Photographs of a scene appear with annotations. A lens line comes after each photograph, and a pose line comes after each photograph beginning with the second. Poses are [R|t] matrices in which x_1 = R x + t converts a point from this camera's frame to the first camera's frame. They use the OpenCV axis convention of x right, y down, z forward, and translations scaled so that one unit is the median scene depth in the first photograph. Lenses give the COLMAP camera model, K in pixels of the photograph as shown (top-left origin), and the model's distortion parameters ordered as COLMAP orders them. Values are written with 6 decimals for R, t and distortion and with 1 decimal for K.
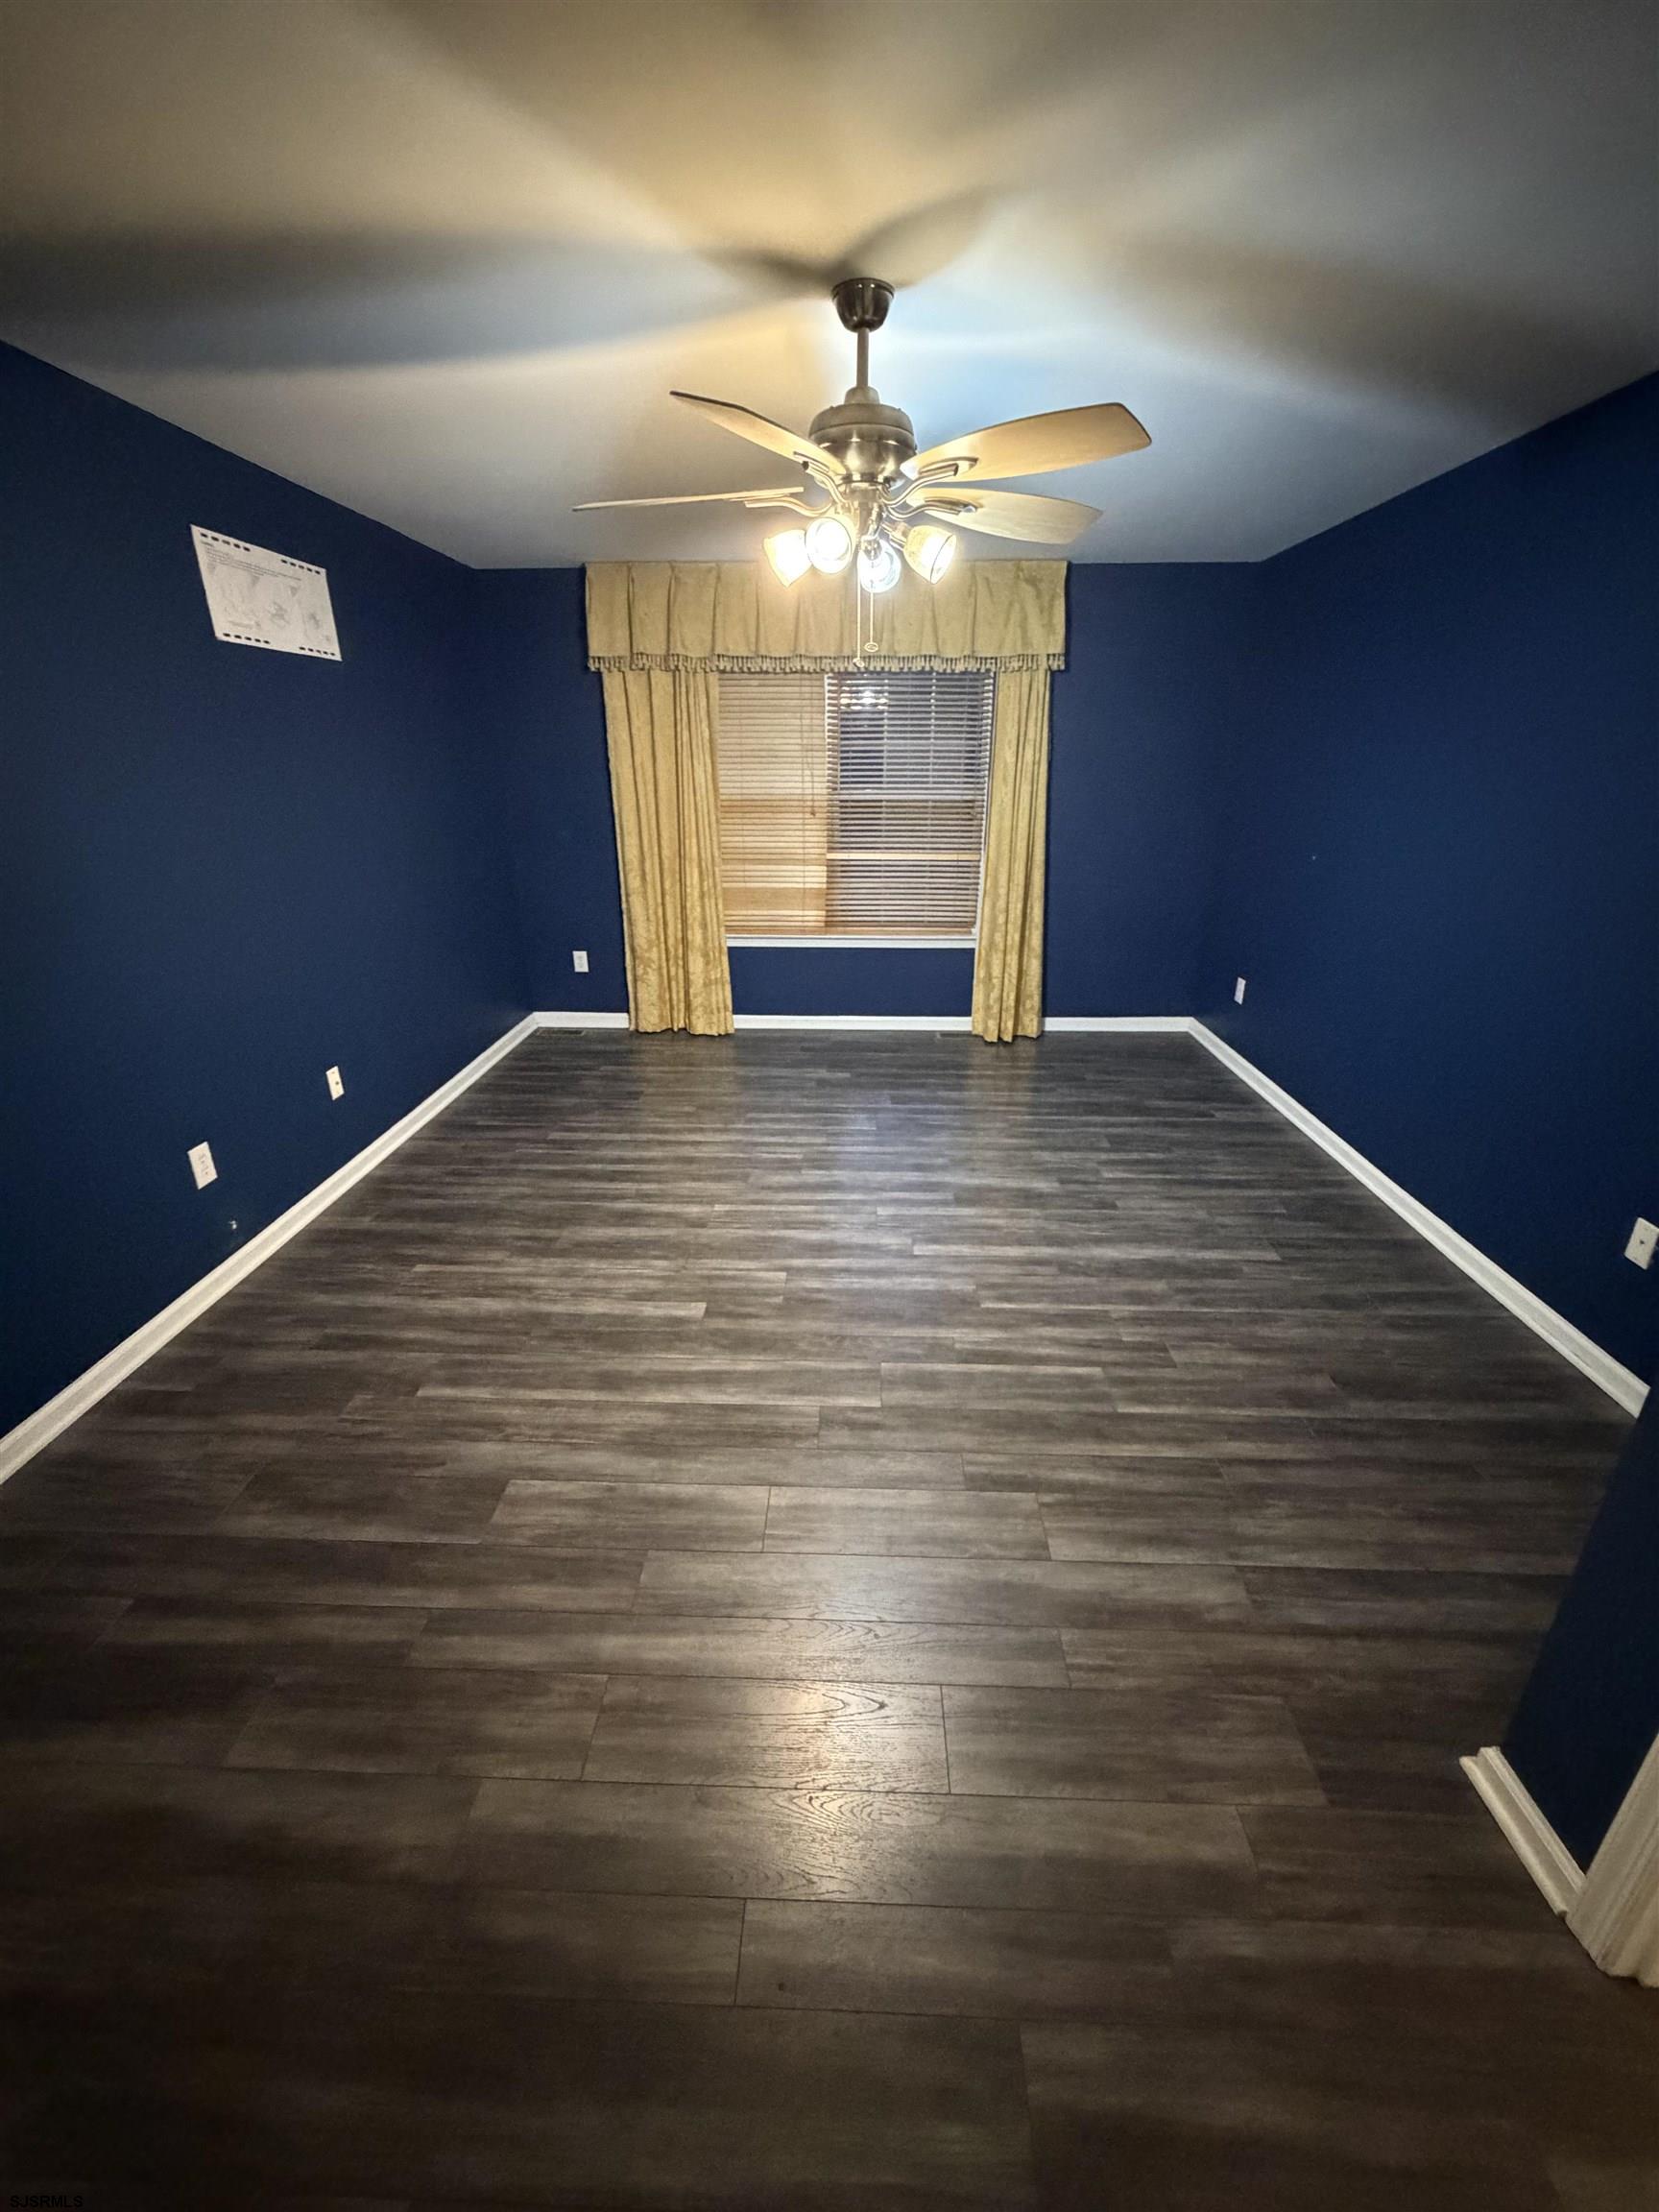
lens RADIAL K [[884.5, 0, 831.2], [0, 884.5, 1099.2], [0, 0, 1]] dist [0.001820, -0.000065]
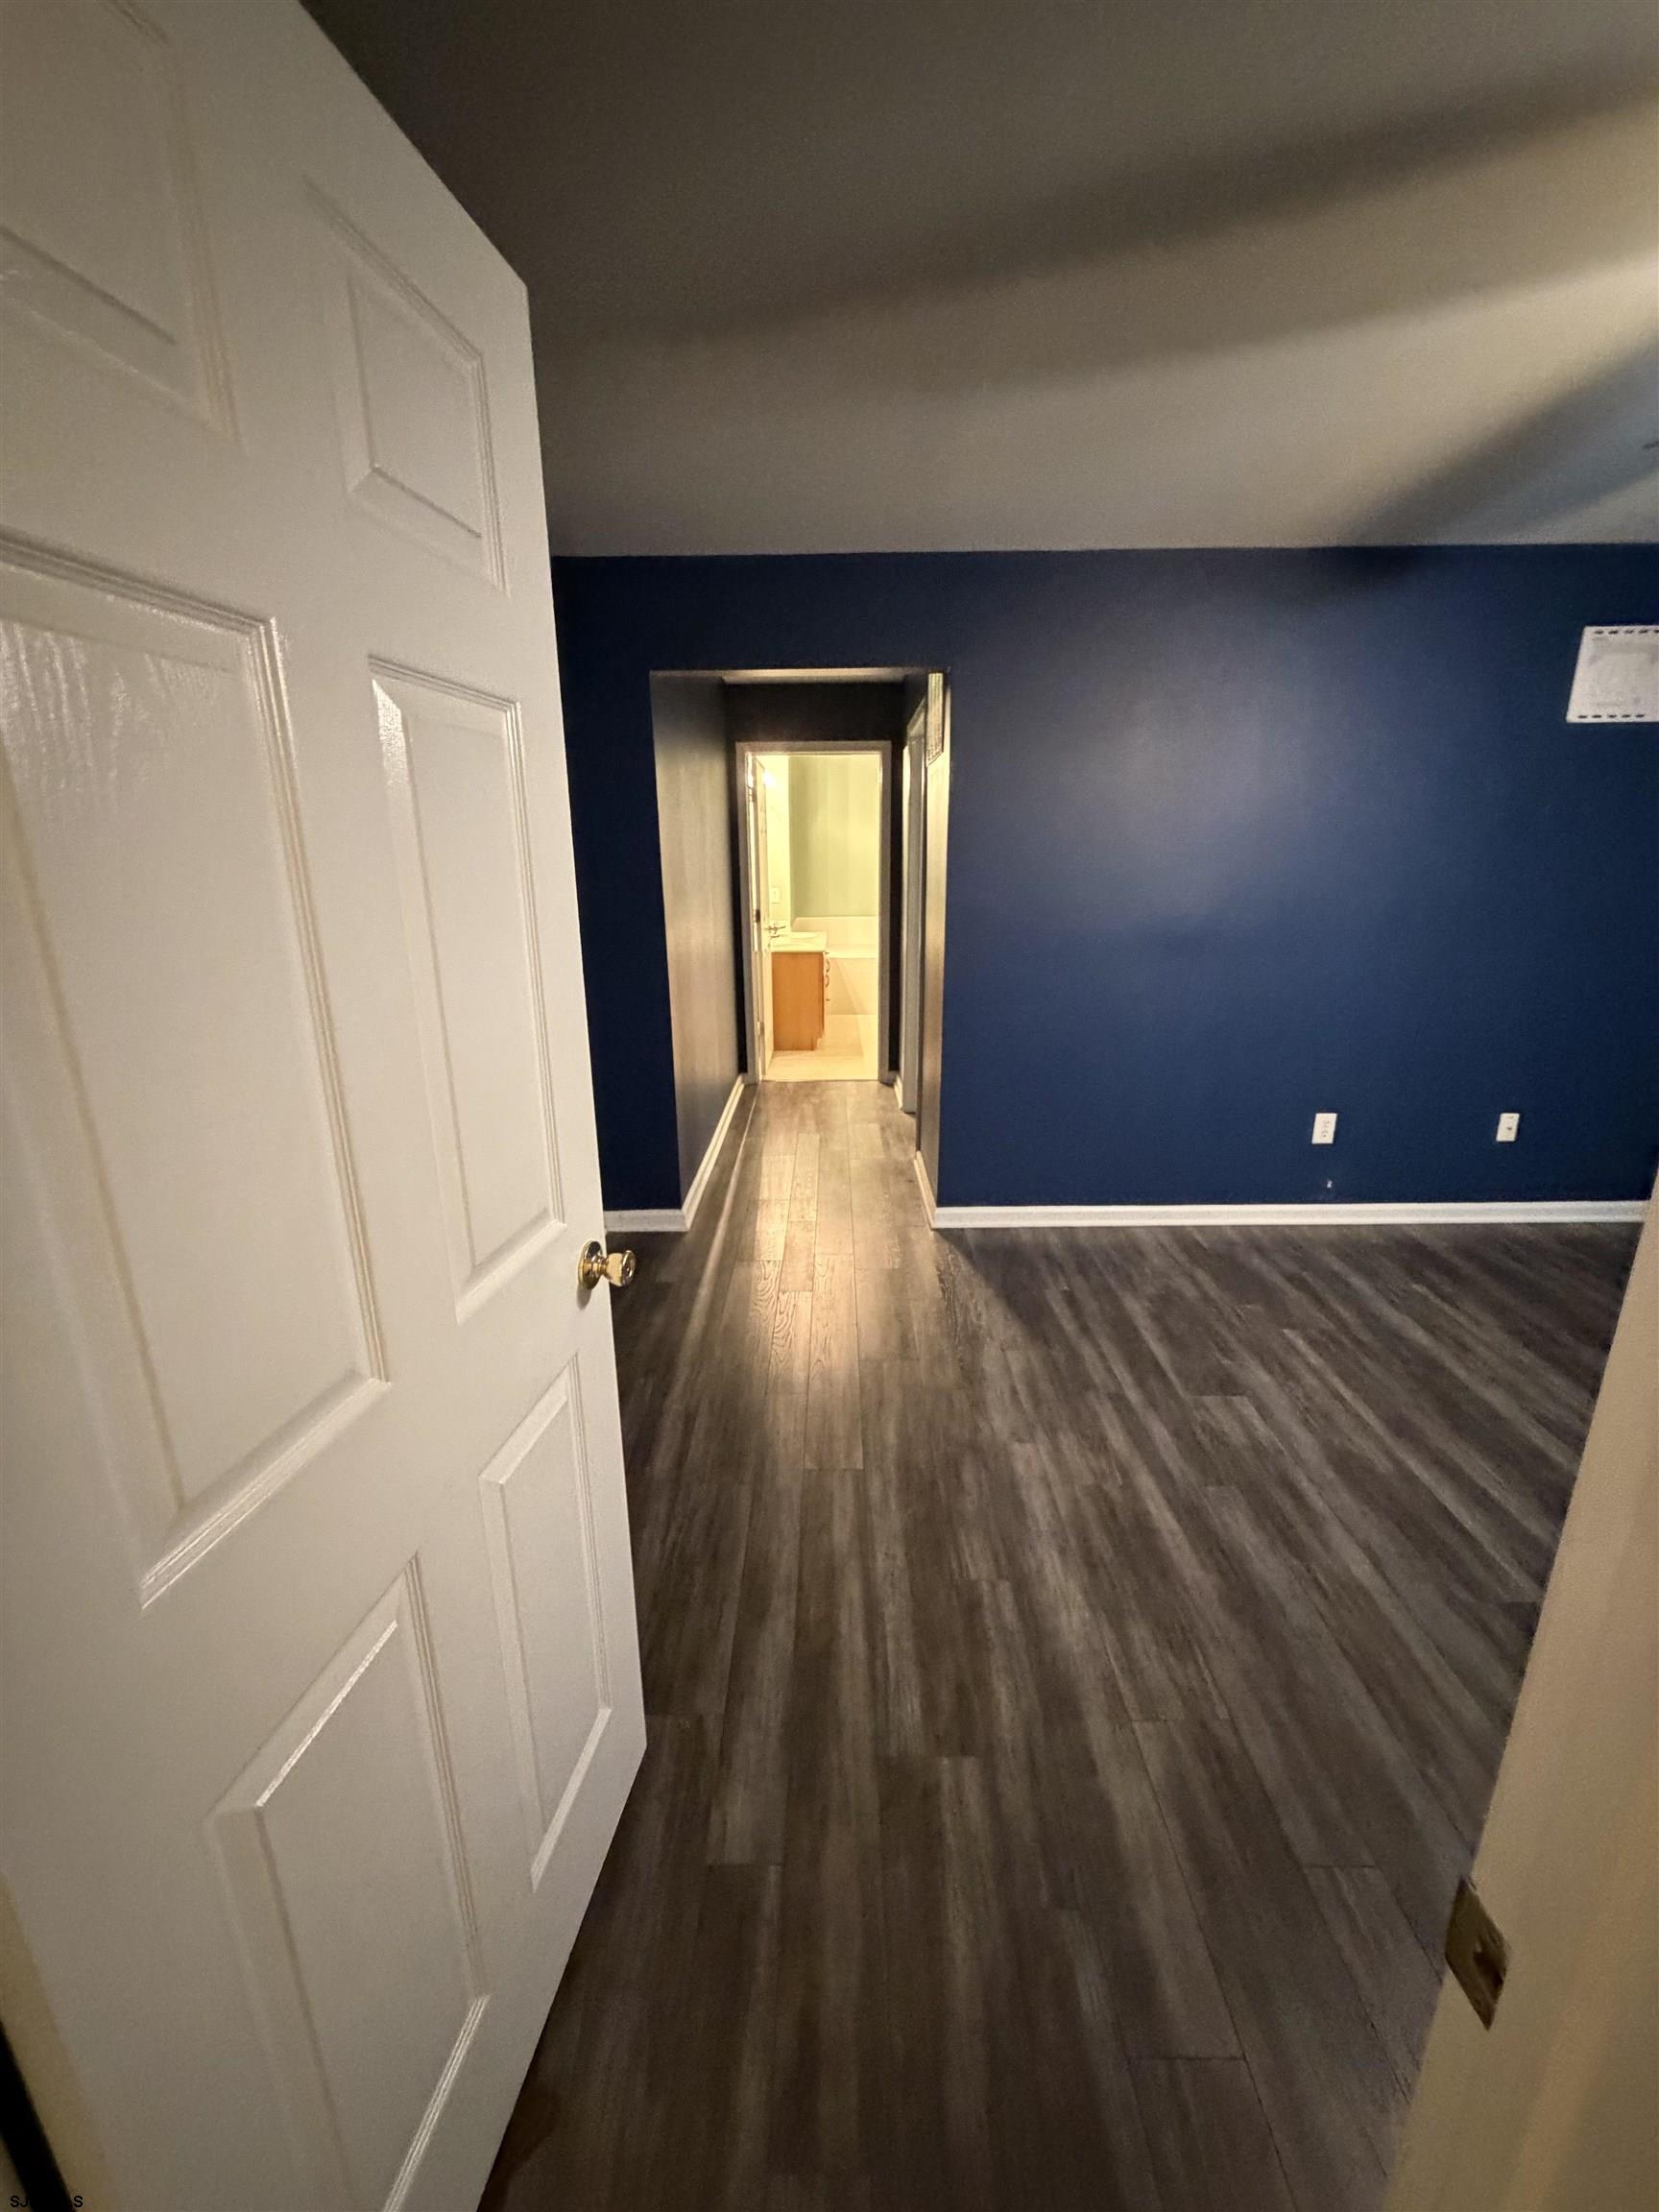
lens RADIAL K [[884.5, 0, 827.6], [0, 884.5, 1098.2], [0, 0, 1]] dist [0.001820, -0.000065]
pose [[0.030156, 0.270139, -0.962349, 0.496277], [-0.356041, 0.902539, 0.242193, -0.020380], [0.933984, 0.335332, 0.123397, 0.132950]]
